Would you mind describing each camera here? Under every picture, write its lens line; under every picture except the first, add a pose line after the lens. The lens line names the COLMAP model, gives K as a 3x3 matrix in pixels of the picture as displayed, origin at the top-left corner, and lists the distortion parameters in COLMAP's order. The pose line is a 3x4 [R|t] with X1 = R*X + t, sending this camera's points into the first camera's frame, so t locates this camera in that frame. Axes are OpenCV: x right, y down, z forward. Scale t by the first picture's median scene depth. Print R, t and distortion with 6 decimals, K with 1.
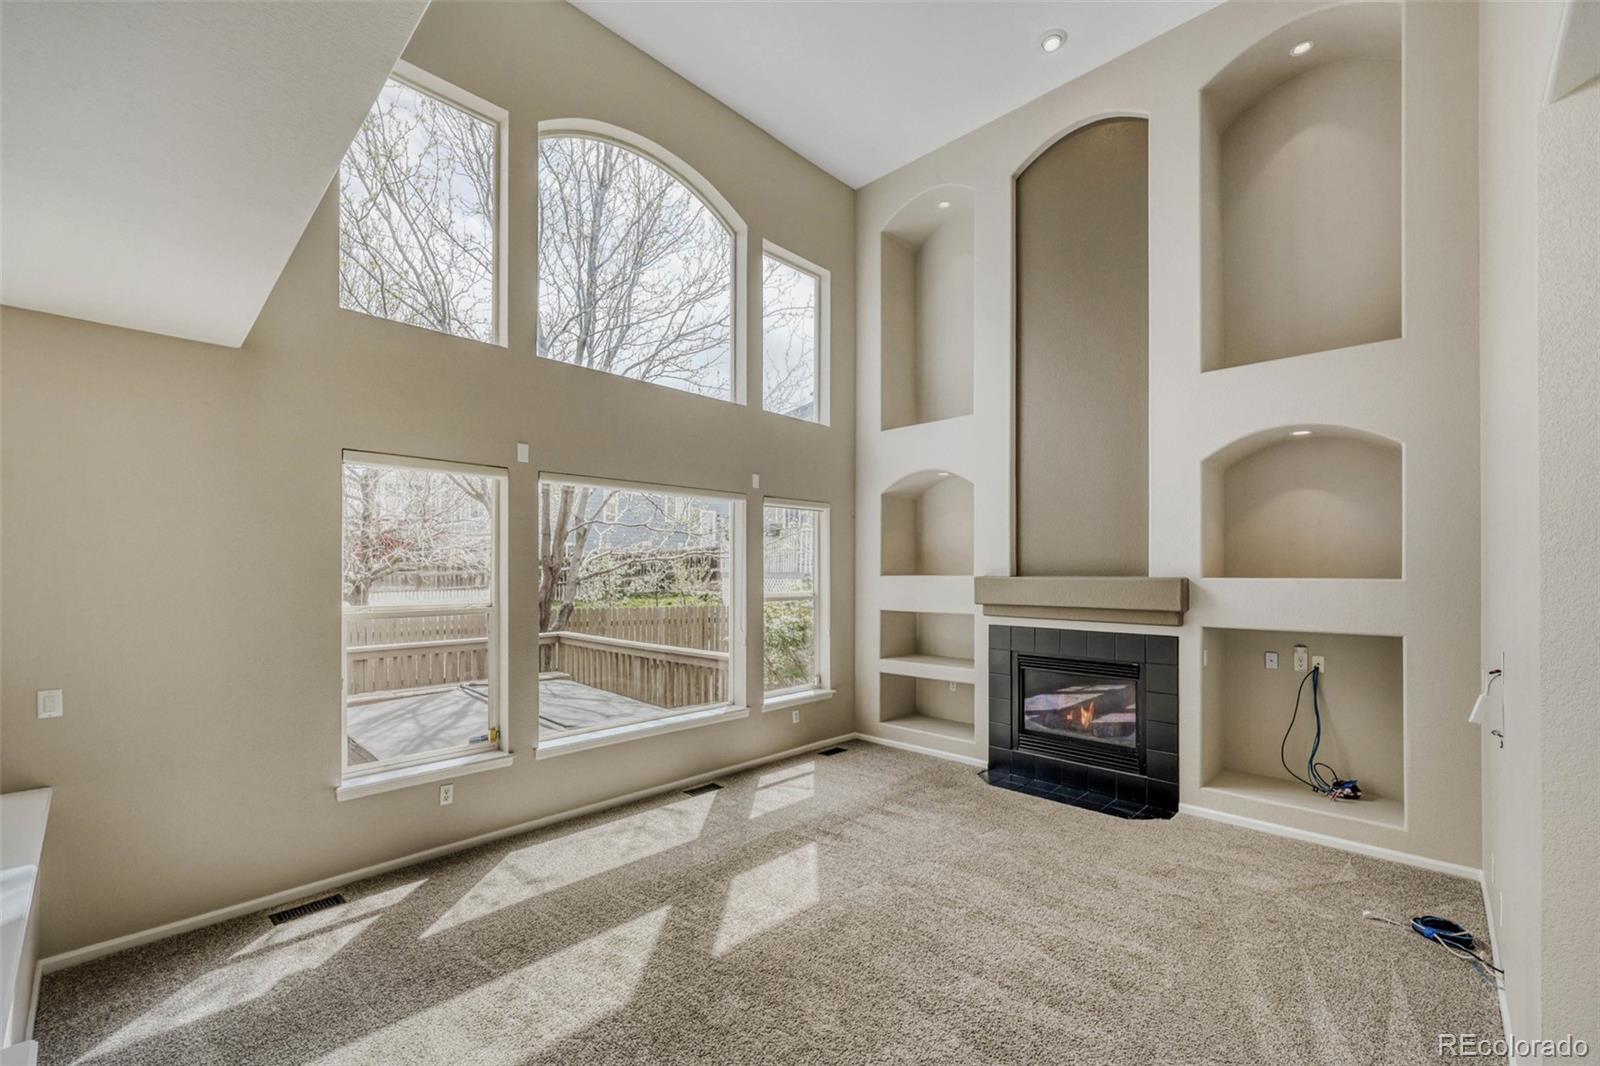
lens RADIAL K [[663.1, 0, 793.1], [0, 663.1, 571.0], [0, 0, 1]] dist [-0.001081, -0.000143]
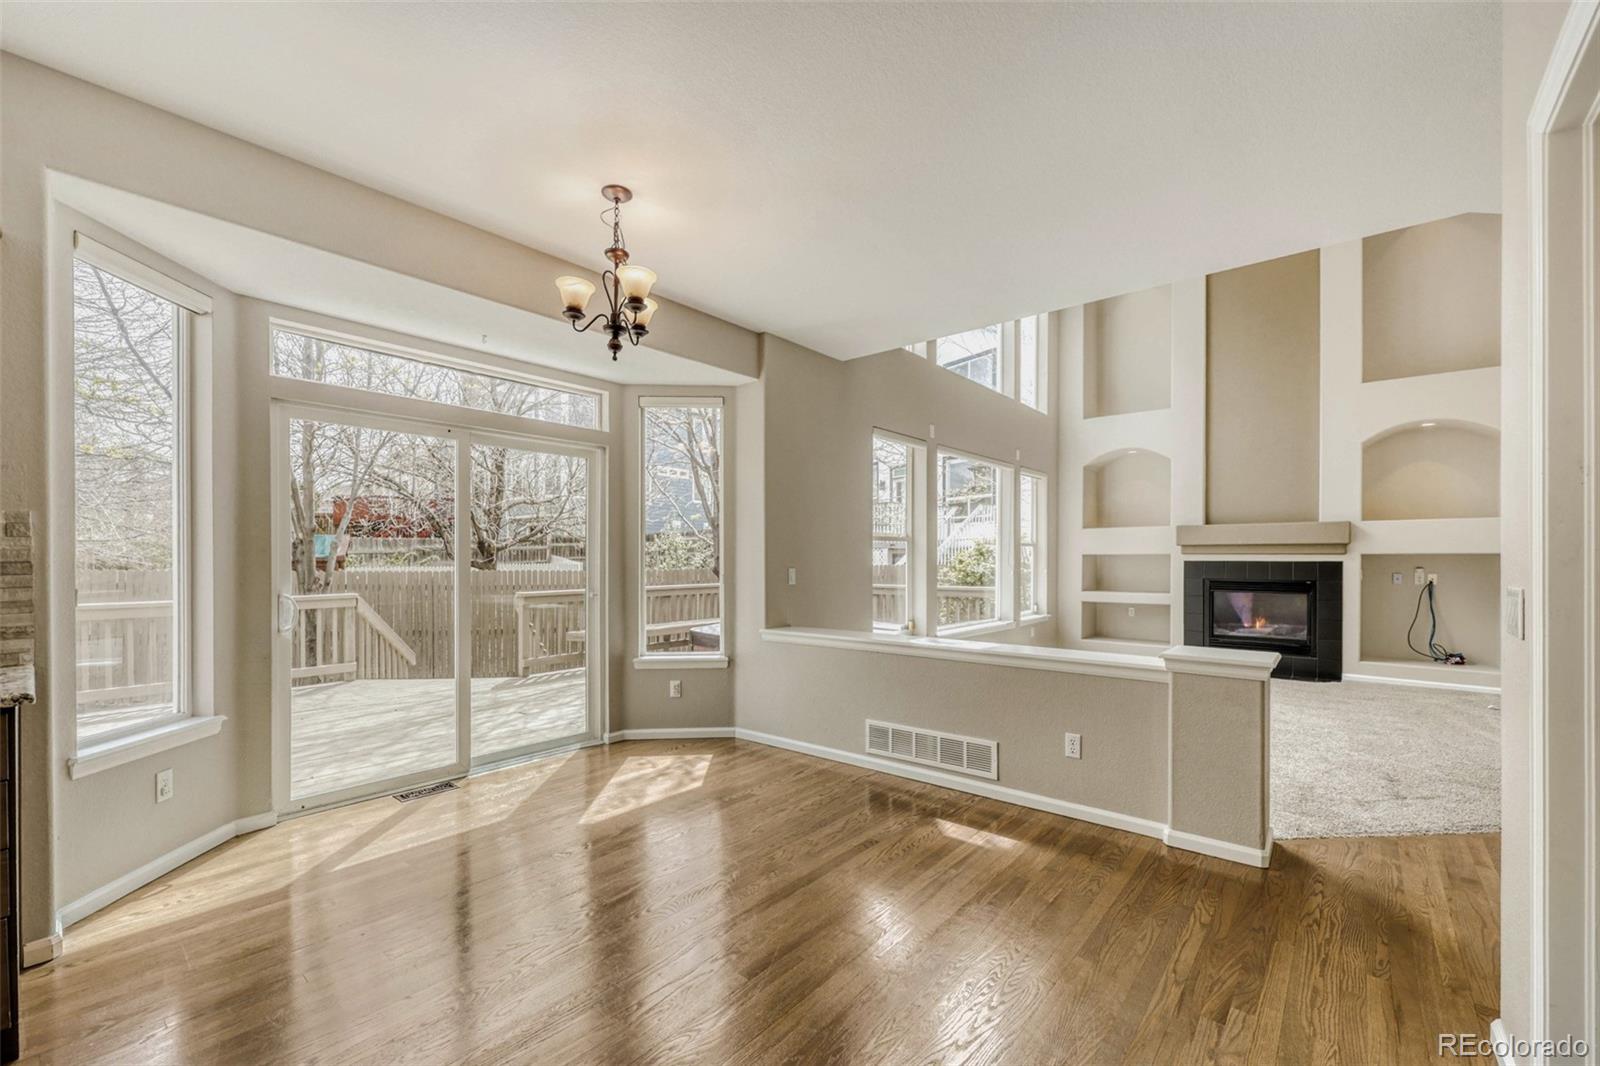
lens RADIAL K [[662.0, 0, 796.9], [0, 662.0, 561.0], [0, 0, 1]] dist [0.001048, 0.000086]
pose [[0.997915, 0.001172, 0.064525, -0.726477], [-0.001460, 0.999989, 0.004407, 0.092939], [-0.064519, -0.004492, 0.997906, -0.396562]]
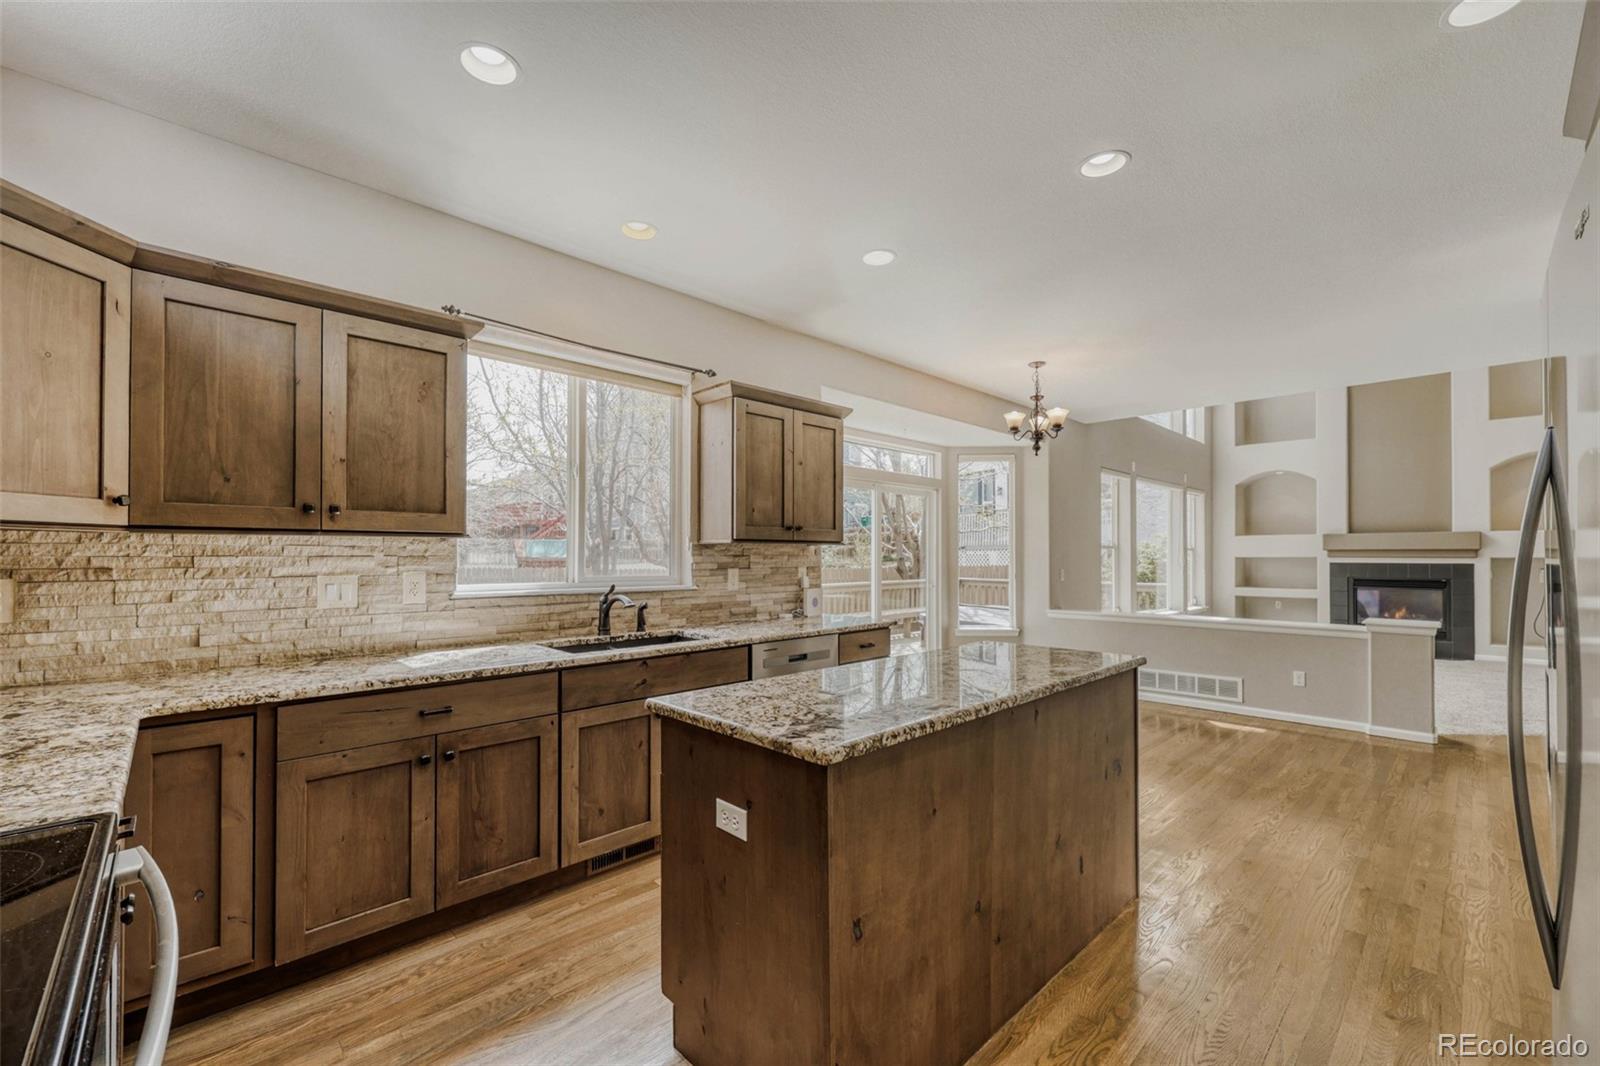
lens RADIAL K [[646.3, 0, 797.5], [0, 646.3, 548.9], [0, 0, 1]] dist [-0.000932, -0.000301]
pose [[0.998860, 0.001504, -0.047712, -1.187509], [-0.002006, 0.999943, -0.010472, 0.080244], [0.047693, 0.010556, 0.998806, -0.859466]]
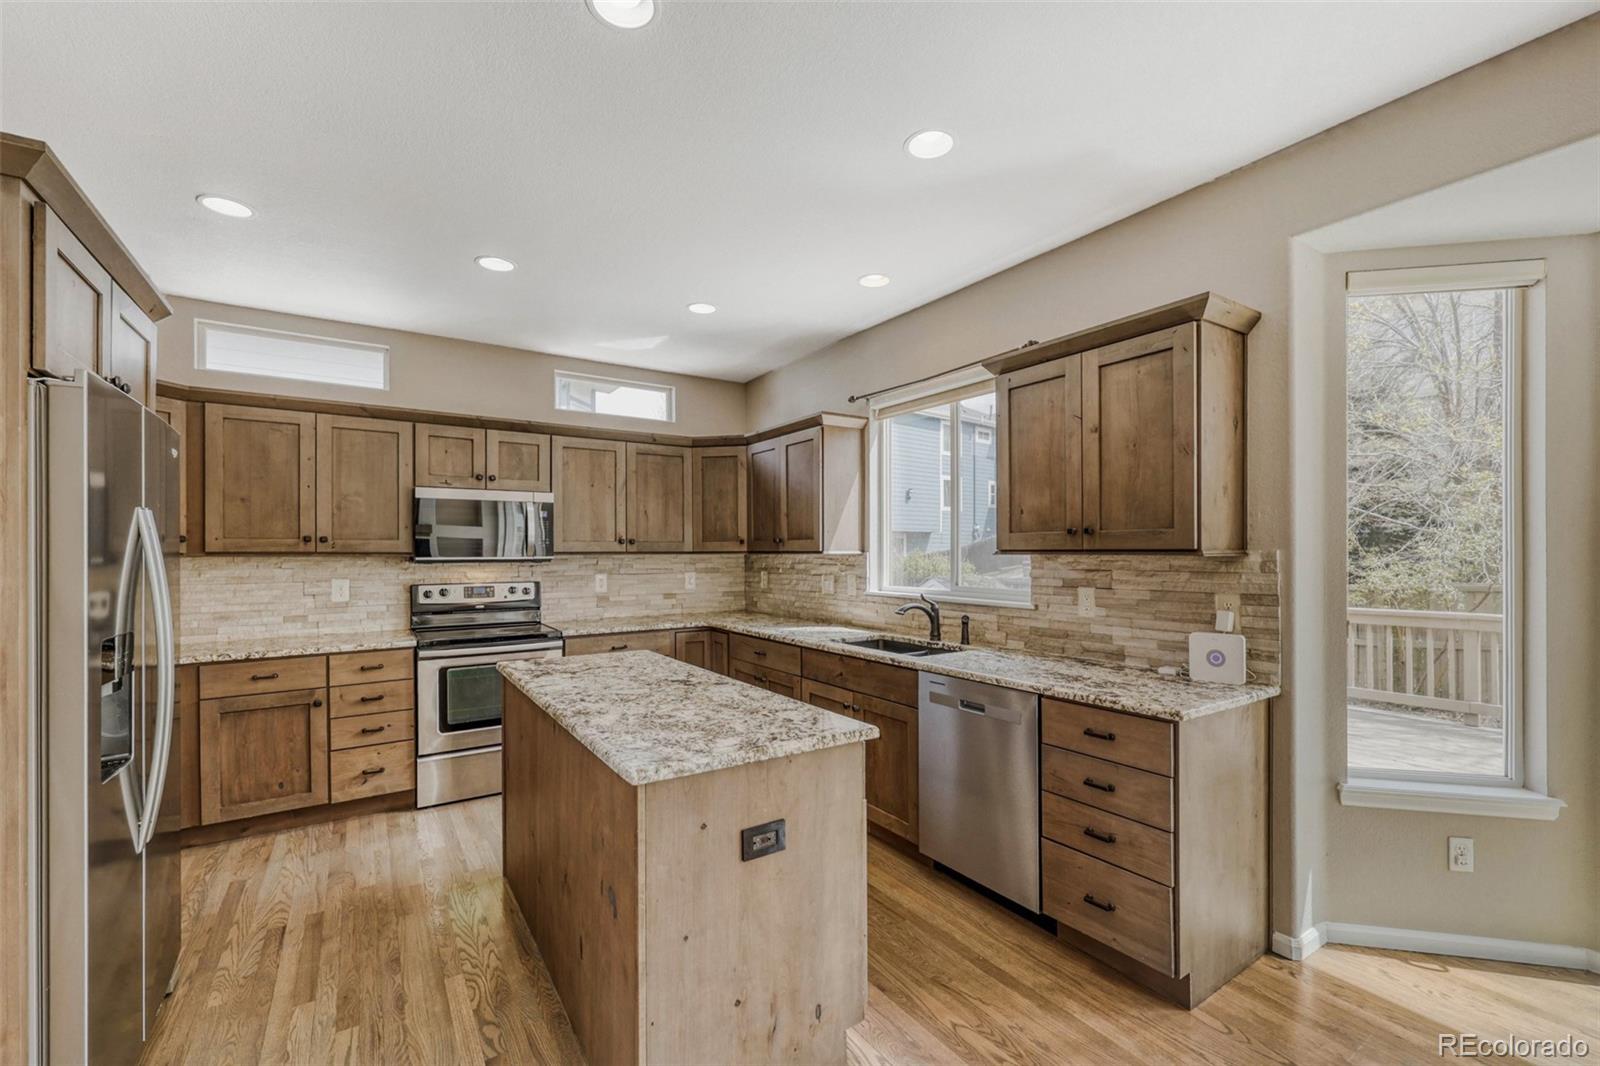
lens RADIAL K [[668.1, 0, 801.6], [0, 668.1, 554.2], [0, 0, 1]] dist [0.001991, -0.000138]
pose [[-0.214694, 0.006733, -0.976658, -0.643188], [0.005050, 0.999971, 0.005784, 0.060746], [0.976668, -0.003690, -0.214722, -0.171605]]
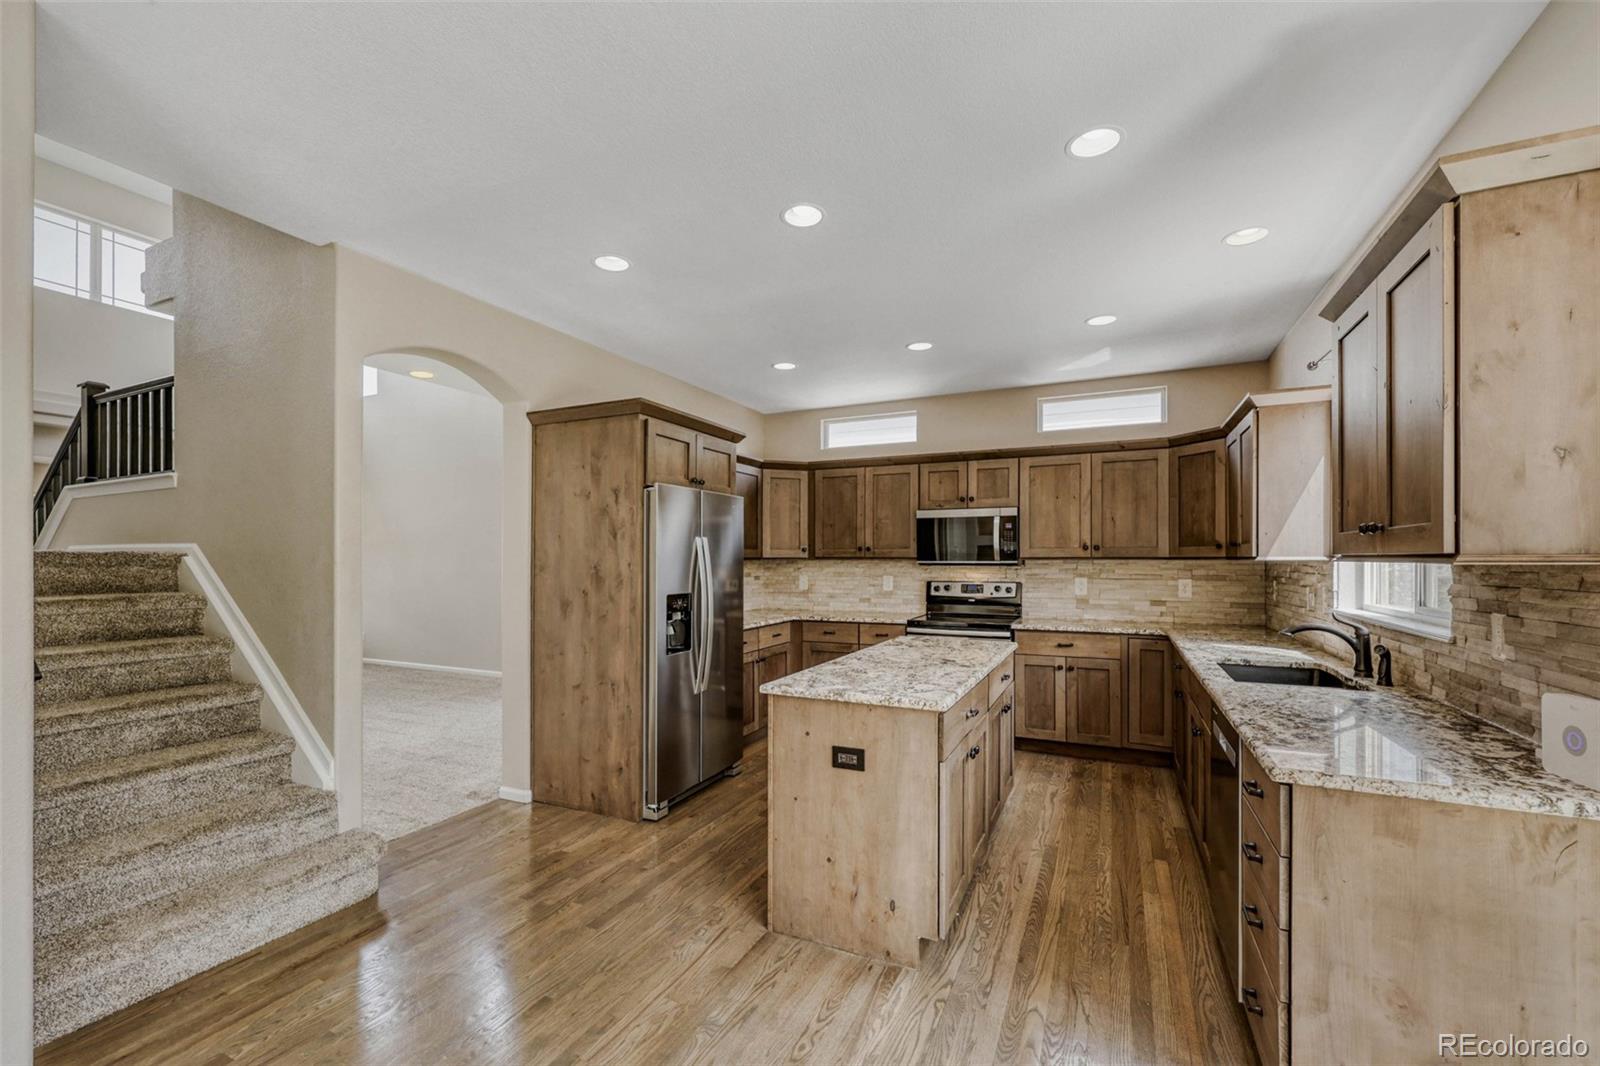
lens RADIAL K [[662.0, 0, 796.9], [0, 662.0, 561.0], [0, 0, 1]] dist [0.001048, 0.000086]
pose [[-0.946904, 0.004422, -0.321487, -0.784419], [0.003544, 0.999988, 0.003316, 0.062203], [0.321498, 0.002001, -0.946908, 0.193283]]
